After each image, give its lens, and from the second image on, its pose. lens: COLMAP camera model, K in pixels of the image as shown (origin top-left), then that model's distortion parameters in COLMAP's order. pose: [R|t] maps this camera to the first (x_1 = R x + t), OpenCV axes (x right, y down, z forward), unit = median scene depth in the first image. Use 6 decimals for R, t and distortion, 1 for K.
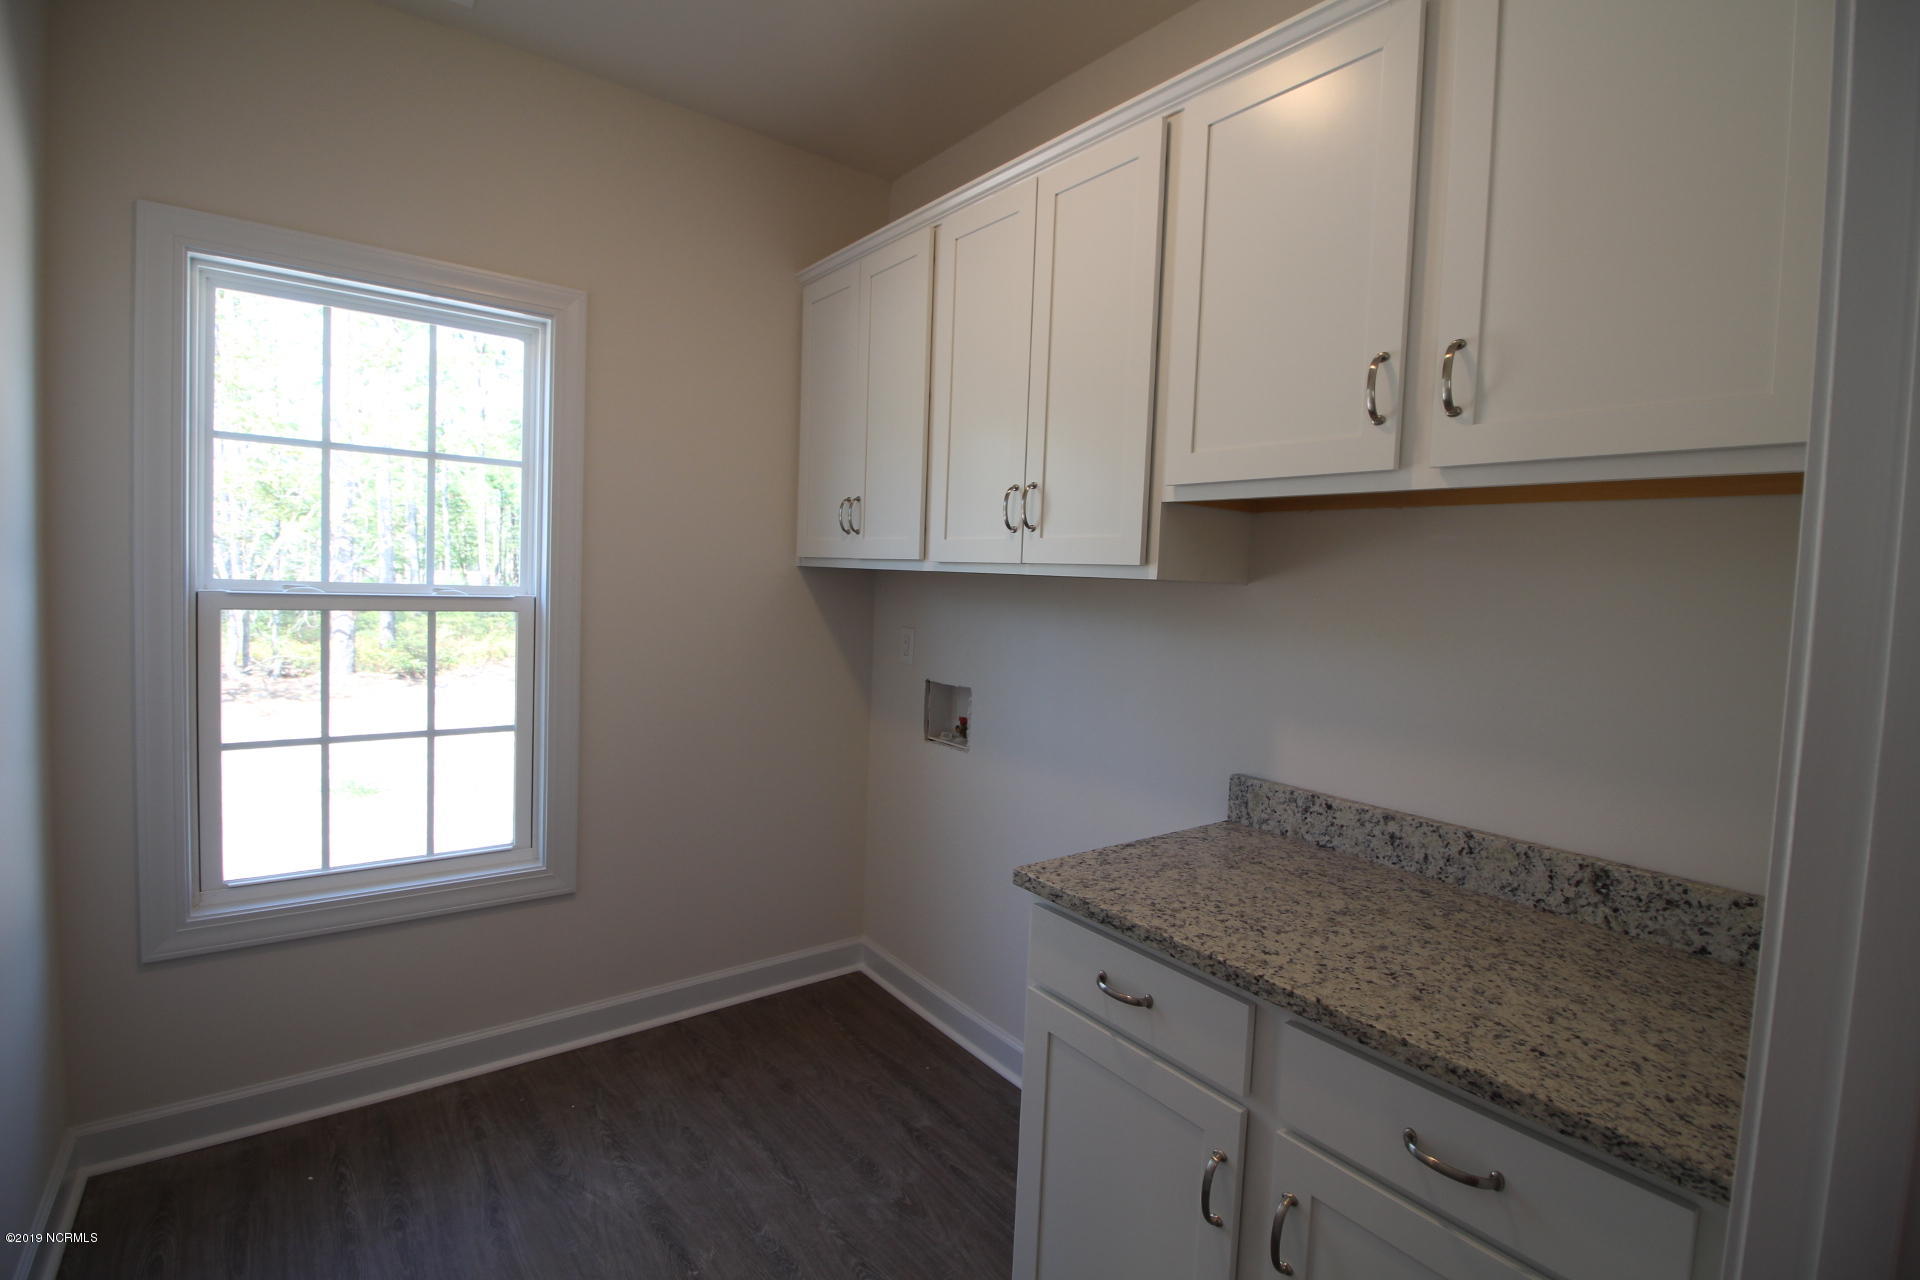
lens RADIAL K [[905.5, 0, 964.6], [0, 905.5, 638.5], [0, 0, 1]] dist [-0.007718, -0.008079]
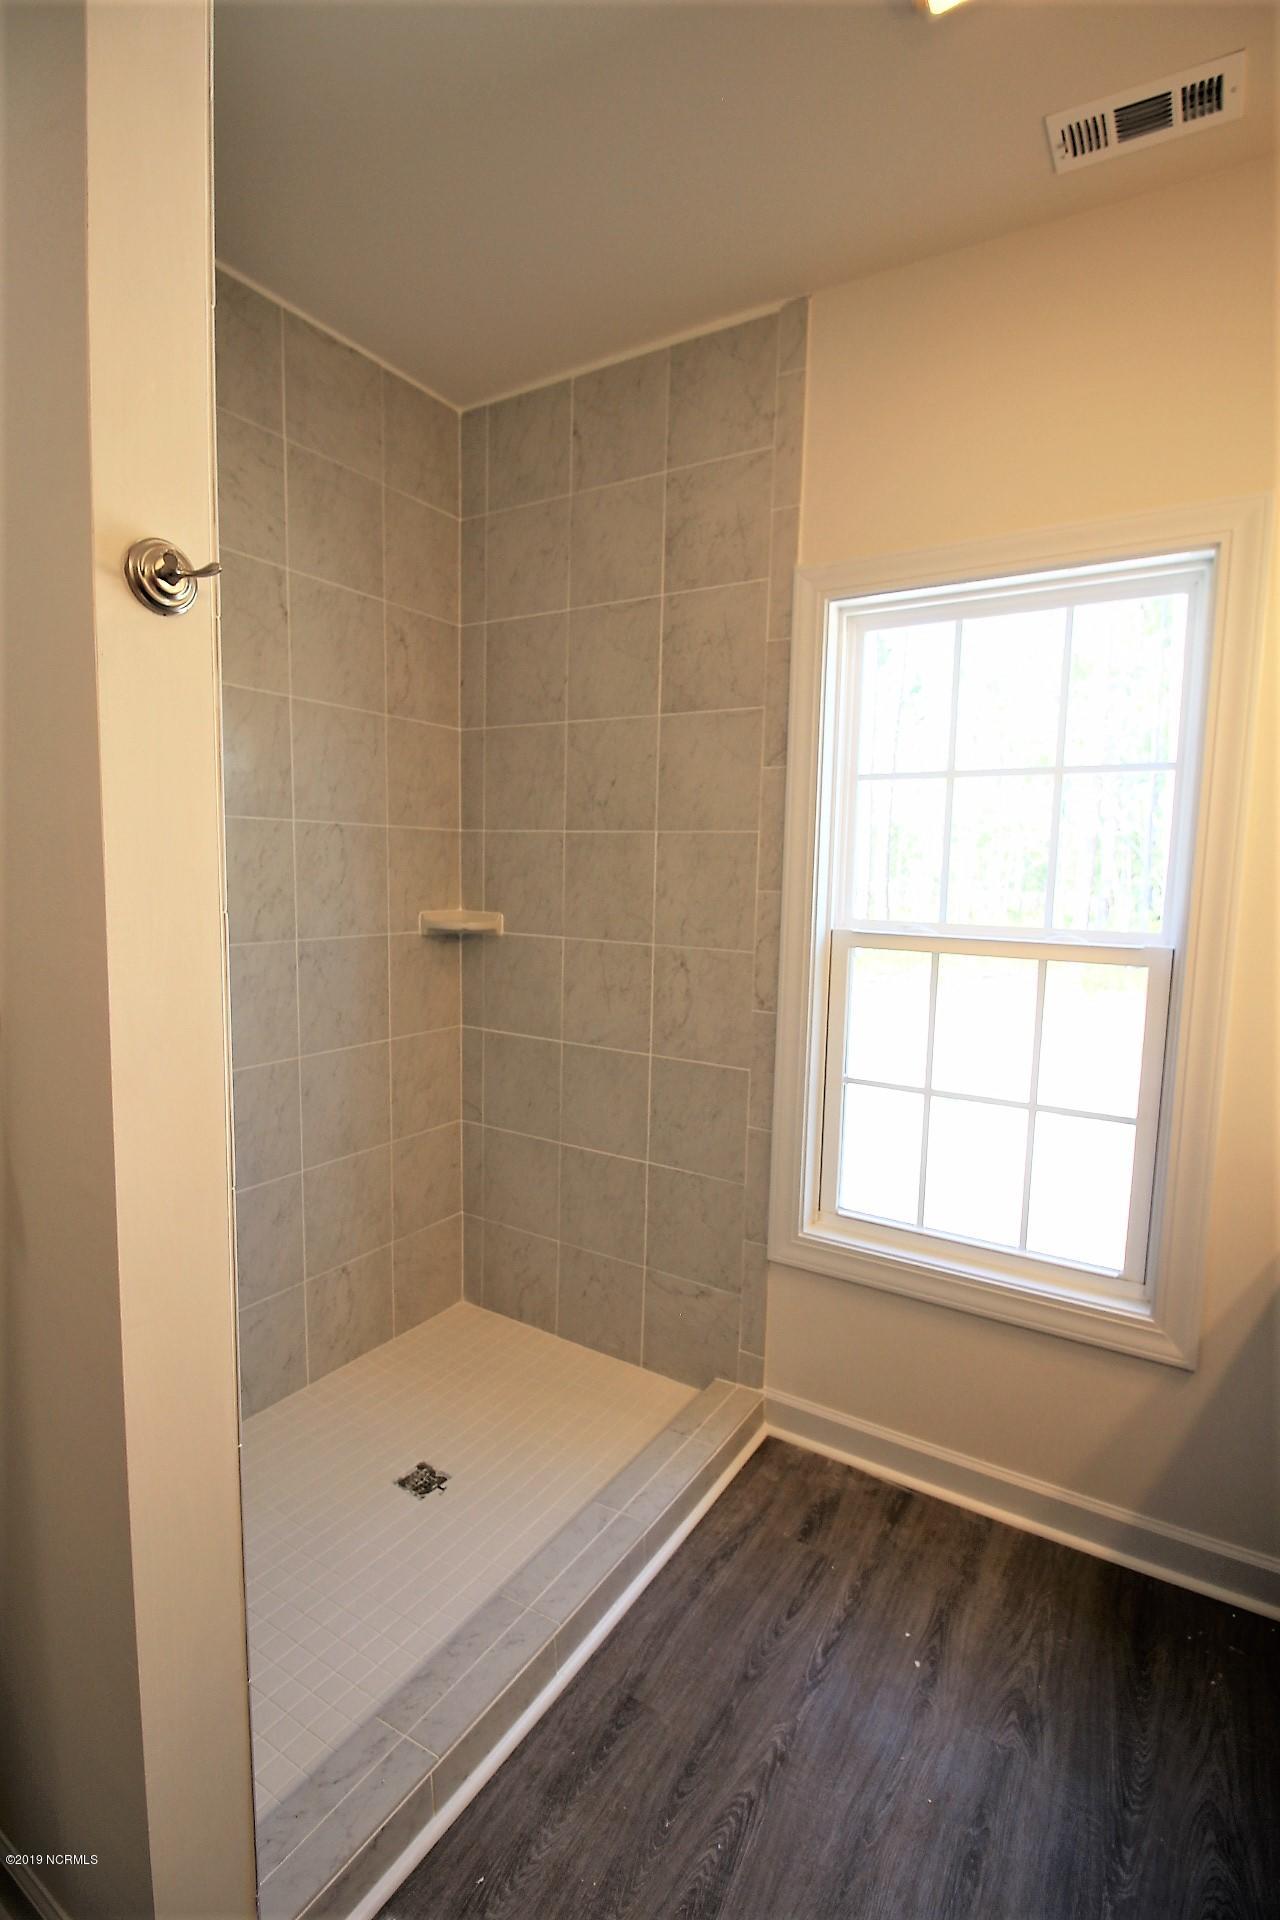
lens RADIAL K [[905.5, 0, 645.5], [0, 905.5, 964.4], [0, 0, 1]] dist [-0.007718, -0.008079]
pose [[0.348680, 0.071077, -0.934543, 0.055093], [-0.066500, 0.996483, 0.050977, -0.046986], [0.934880, 0.044372, 0.352180, 0.386758]]
